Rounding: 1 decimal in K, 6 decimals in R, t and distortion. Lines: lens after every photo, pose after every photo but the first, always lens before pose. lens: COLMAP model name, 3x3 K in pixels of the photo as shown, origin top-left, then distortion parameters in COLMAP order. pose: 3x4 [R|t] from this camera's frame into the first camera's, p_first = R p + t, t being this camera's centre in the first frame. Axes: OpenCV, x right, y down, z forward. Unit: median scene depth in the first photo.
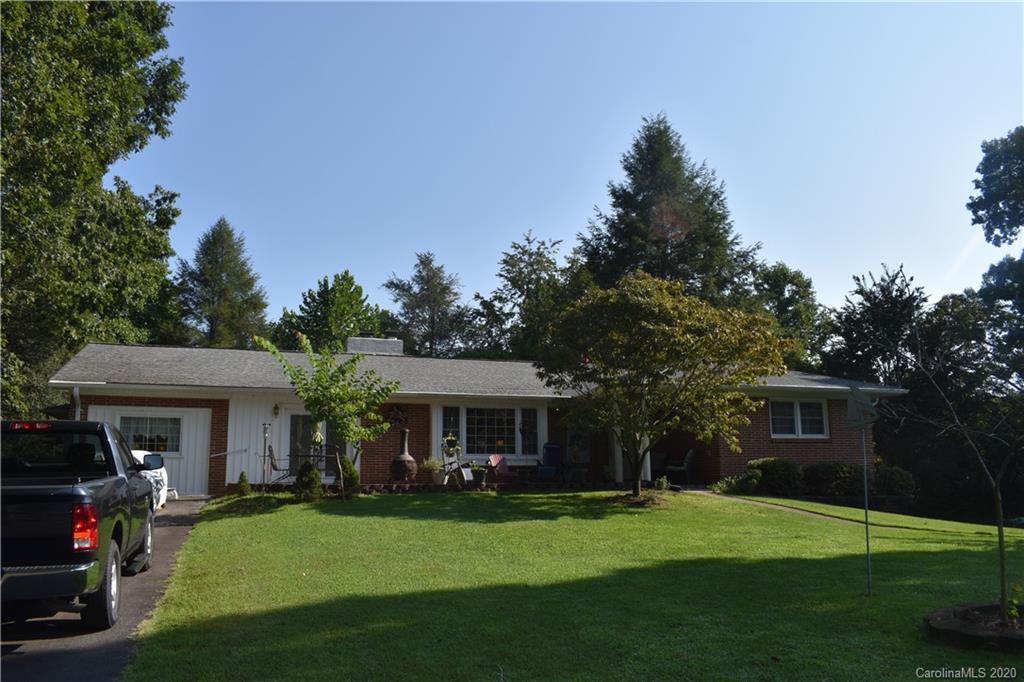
lens RADIAL K [[795.8, 0, 512.0], [0, 795.8, 341.0], [0, 0, 1]] dist [-0.007857, -0.002689]
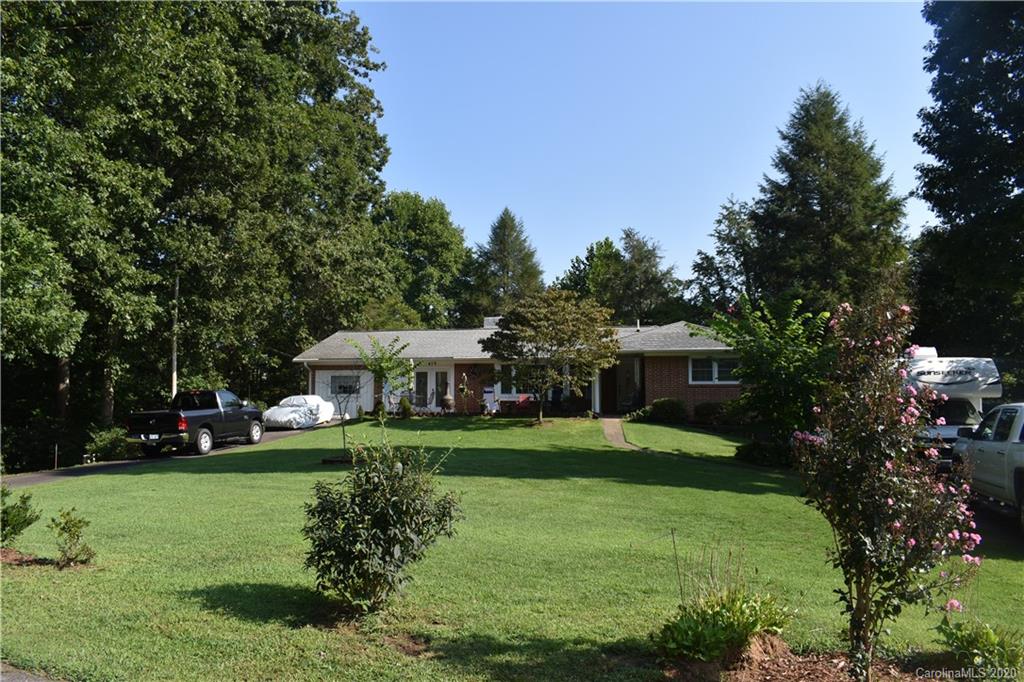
lens RADIAL K [[795.8, 0, 512.0], [0, 795.8, 341.0], [0, 0, 1]] dist [-0.007857, -0.002689]
pose [[0.883585, -0.031238, -0.467229, 0.318419], [0.070984, 0.995177, 0.067703, -0.035057], [0.462860, -0.092987, 0.881541, -0.194011]]
